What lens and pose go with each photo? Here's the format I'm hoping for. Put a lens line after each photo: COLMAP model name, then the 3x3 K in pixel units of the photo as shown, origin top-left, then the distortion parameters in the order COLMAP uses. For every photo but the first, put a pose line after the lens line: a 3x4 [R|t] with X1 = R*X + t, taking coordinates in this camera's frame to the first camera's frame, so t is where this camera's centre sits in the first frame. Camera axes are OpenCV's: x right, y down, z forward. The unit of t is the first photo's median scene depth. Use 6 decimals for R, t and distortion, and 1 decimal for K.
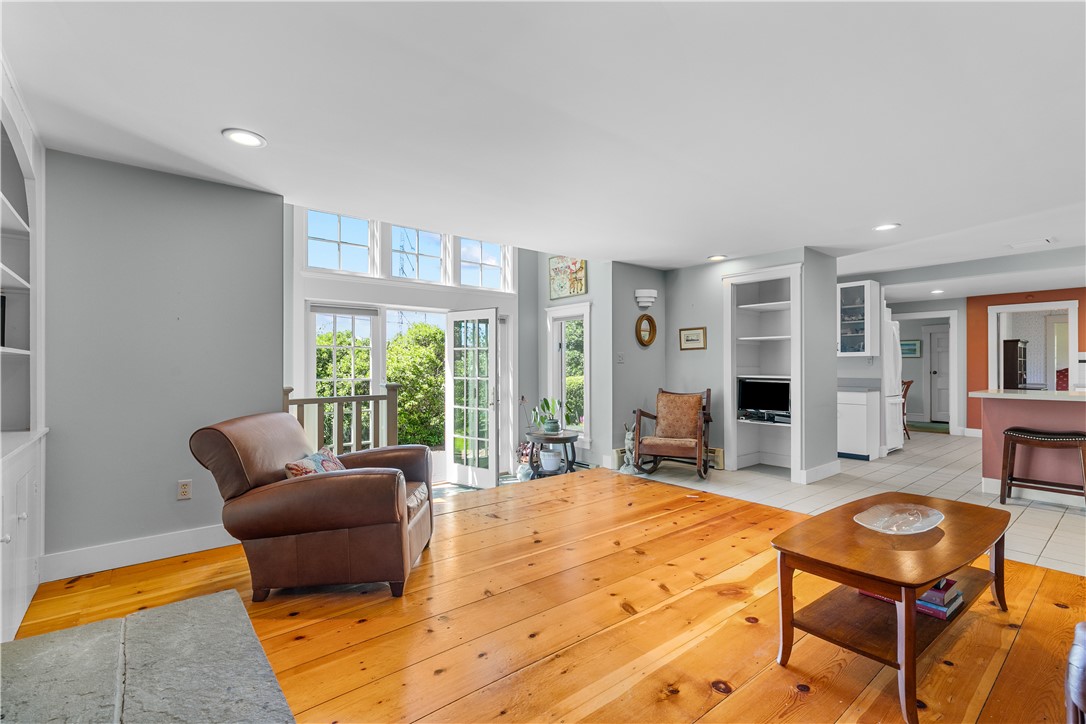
lens RADIAL K [[495.3, 0, 548.5], [0, 495.3, 358.5], [0, 0, 1]] dist [0.005036, -0.002333]
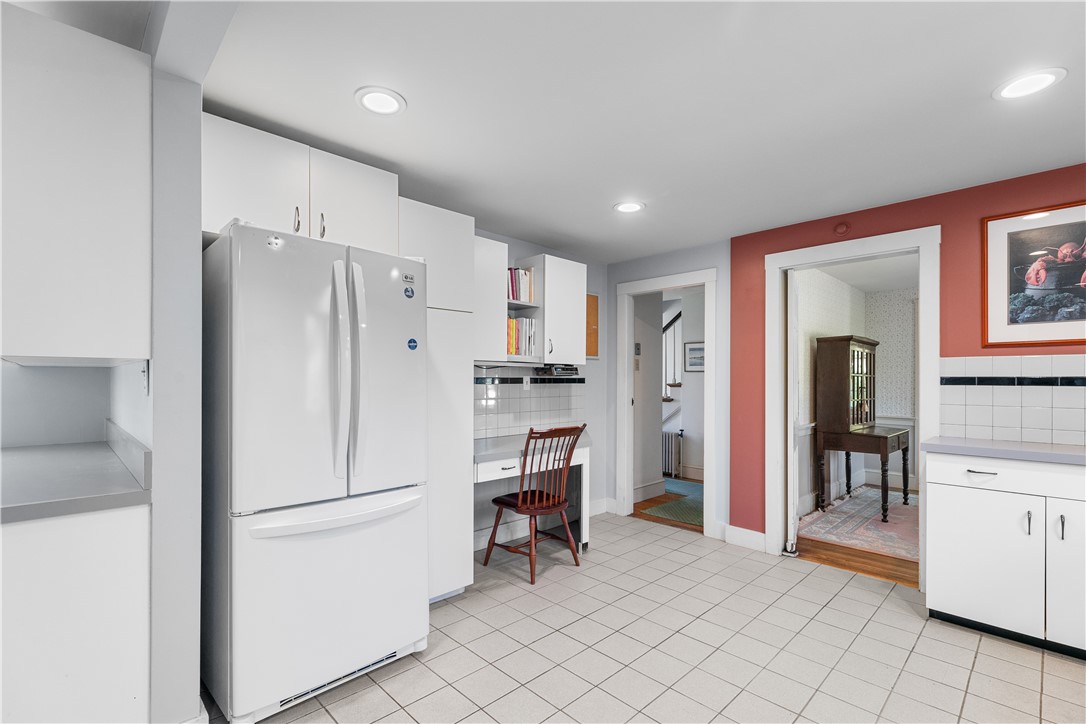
lens RADIAL K [[495.3, 0, 553.7], [0, 495.3, 378.6], [0, 0, 1]] dist [0.005036, -0.002333]
pose [[0.995044, 0.006432, 0.099231, 0.655077], [-0.007634, 0.999902, 0.011745, 0.001129], [-0.099146, -0.012444, 0.994995, 0.580573]]
